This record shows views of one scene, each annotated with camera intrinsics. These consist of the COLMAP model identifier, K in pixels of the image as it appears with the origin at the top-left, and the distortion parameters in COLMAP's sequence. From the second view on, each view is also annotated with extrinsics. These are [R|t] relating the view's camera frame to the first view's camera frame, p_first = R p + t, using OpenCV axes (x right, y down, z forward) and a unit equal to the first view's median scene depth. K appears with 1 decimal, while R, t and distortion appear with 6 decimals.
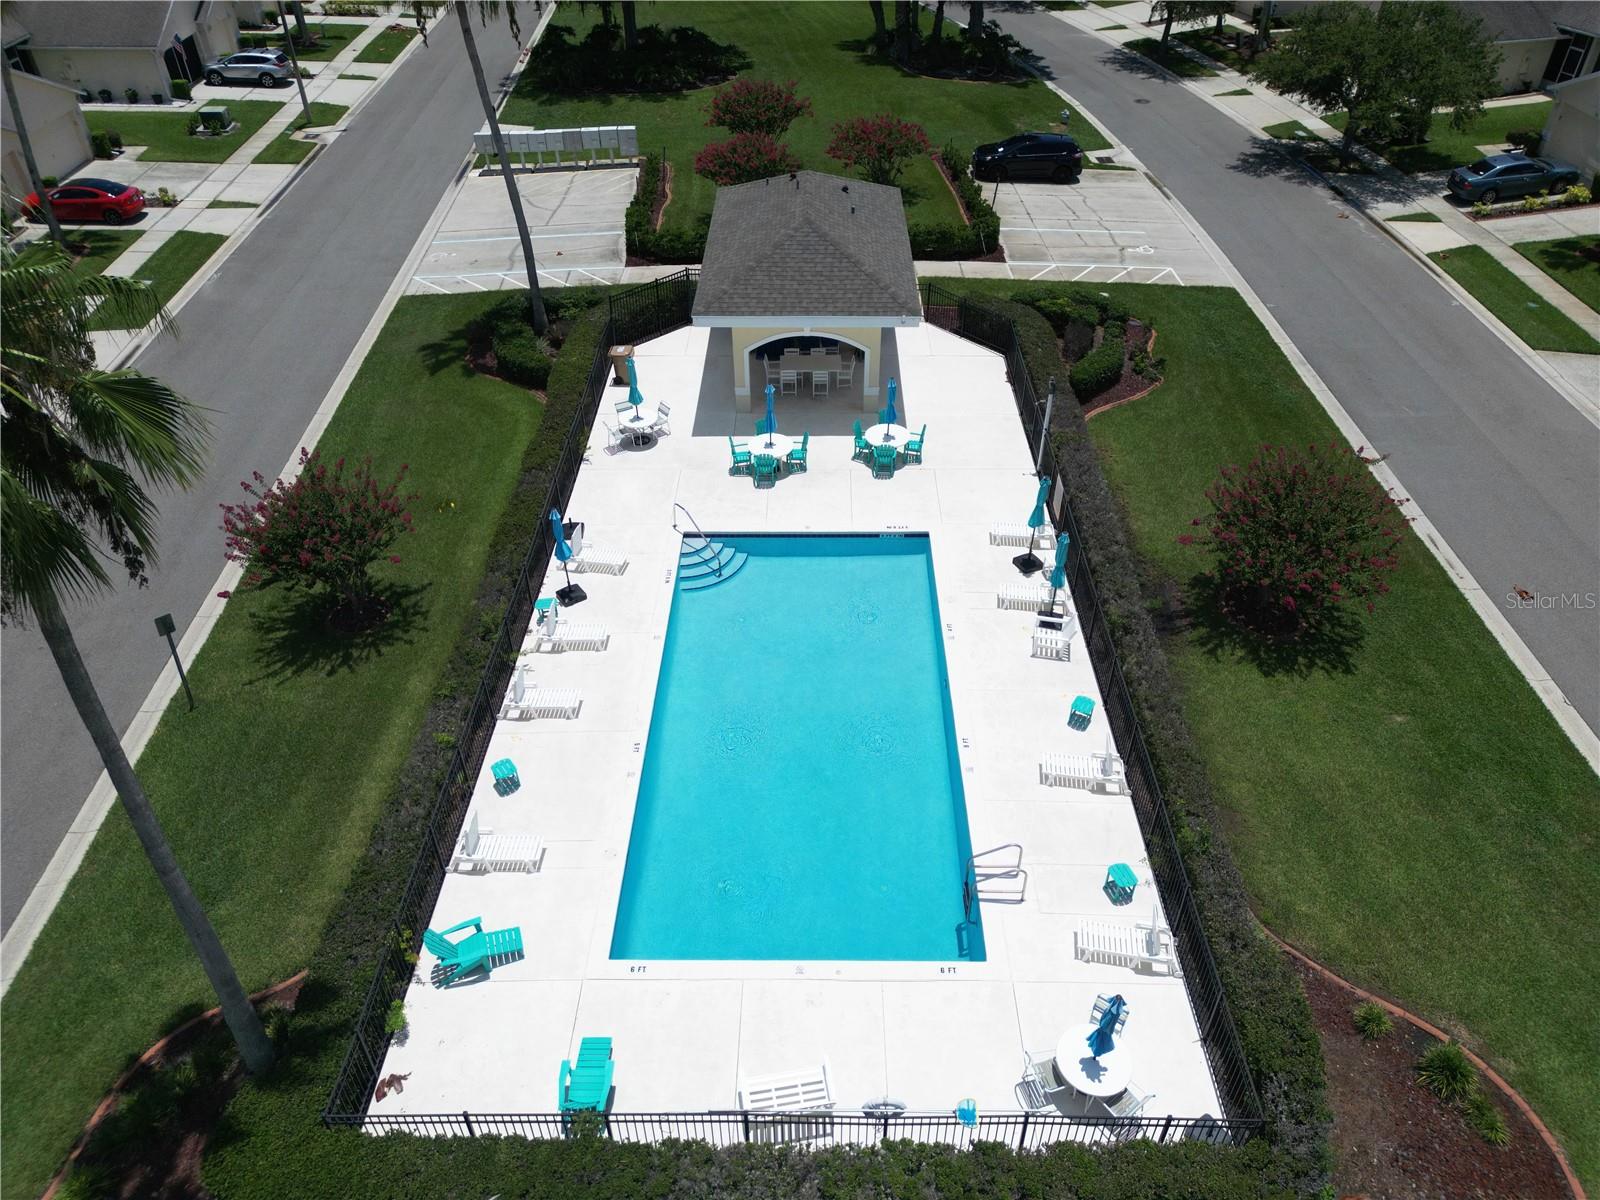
lens RADIAL K [[1117.4, 0, 800.0], [0, 1117.4, 600.0], [0, 0, 1]] dist [0.049650, -0.045687]
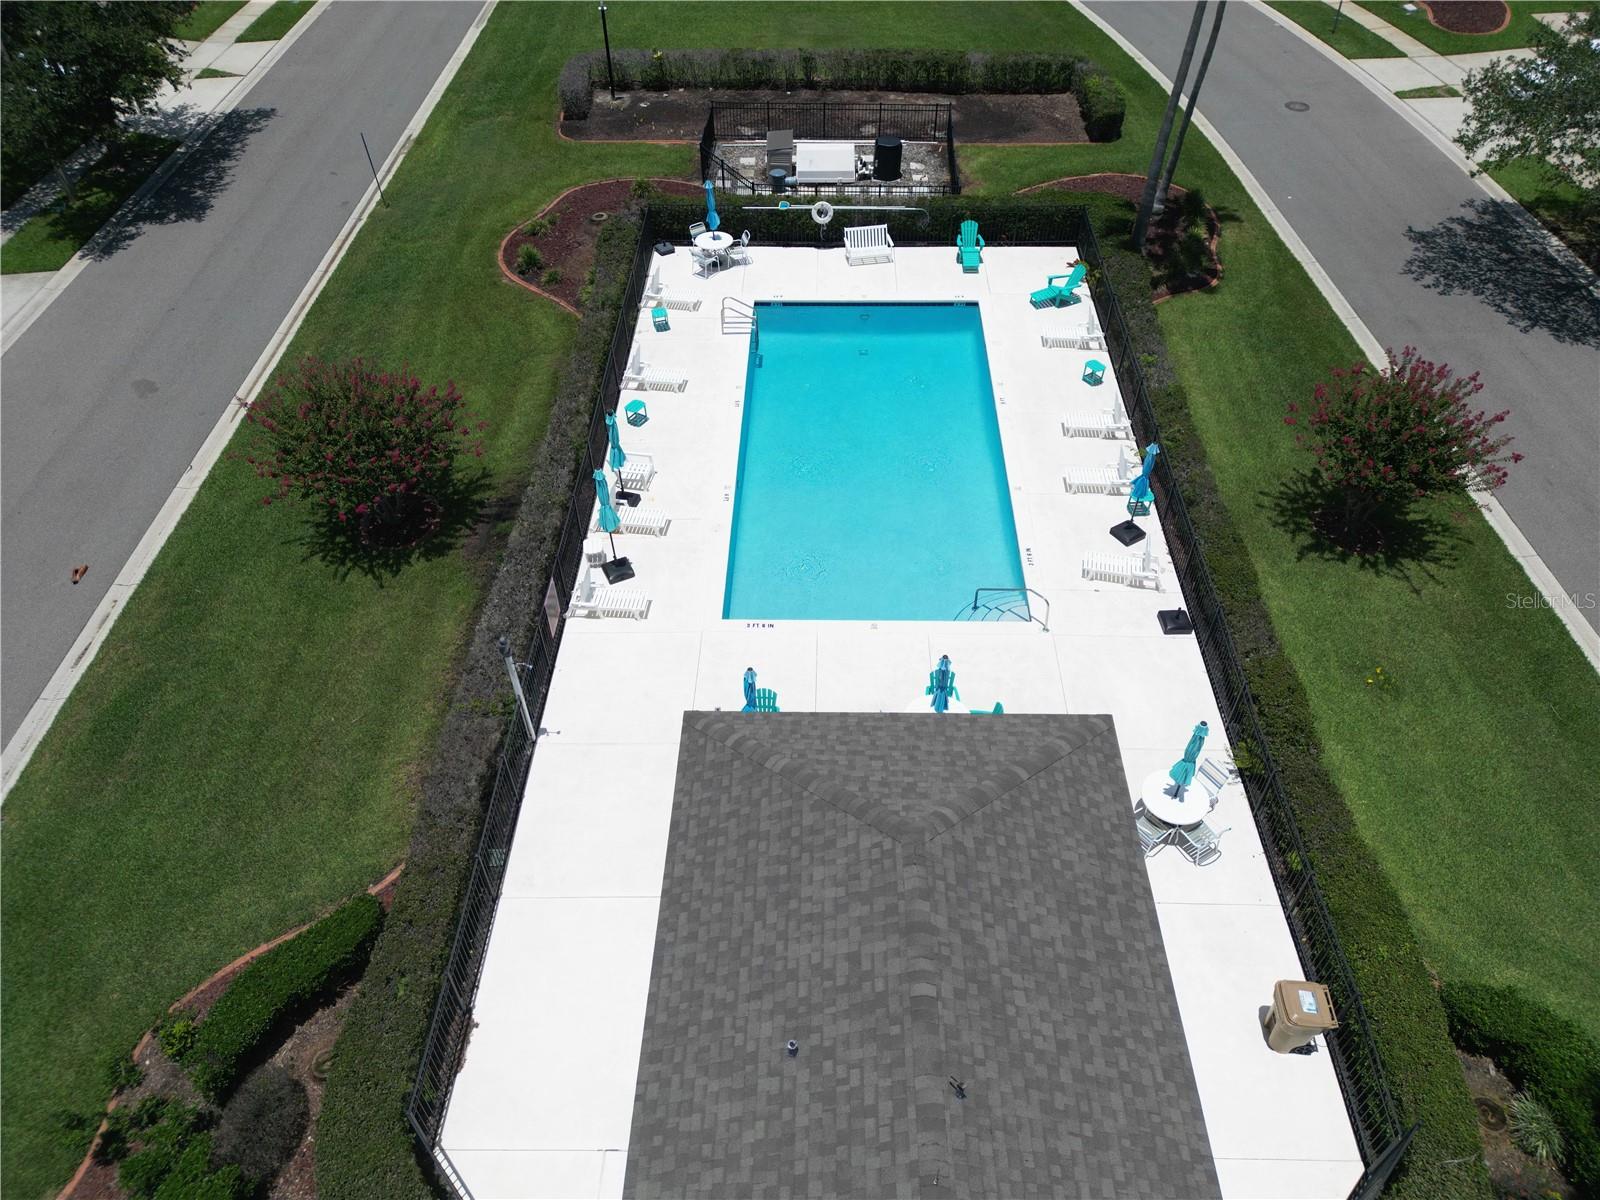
lens RADIAL K [[1117.4, 0, 800.0], [0, 1117.4, 600.0], [0, 0, 1]] dist [0.049650, -0.045687]
pose [[-0.999832, 0.003049, 0.018068, 0.041069], [0.018303, 0.119721, 0.992639, -0.783399], [0.000864, 0.992803, -0.119757, 0.993851]]
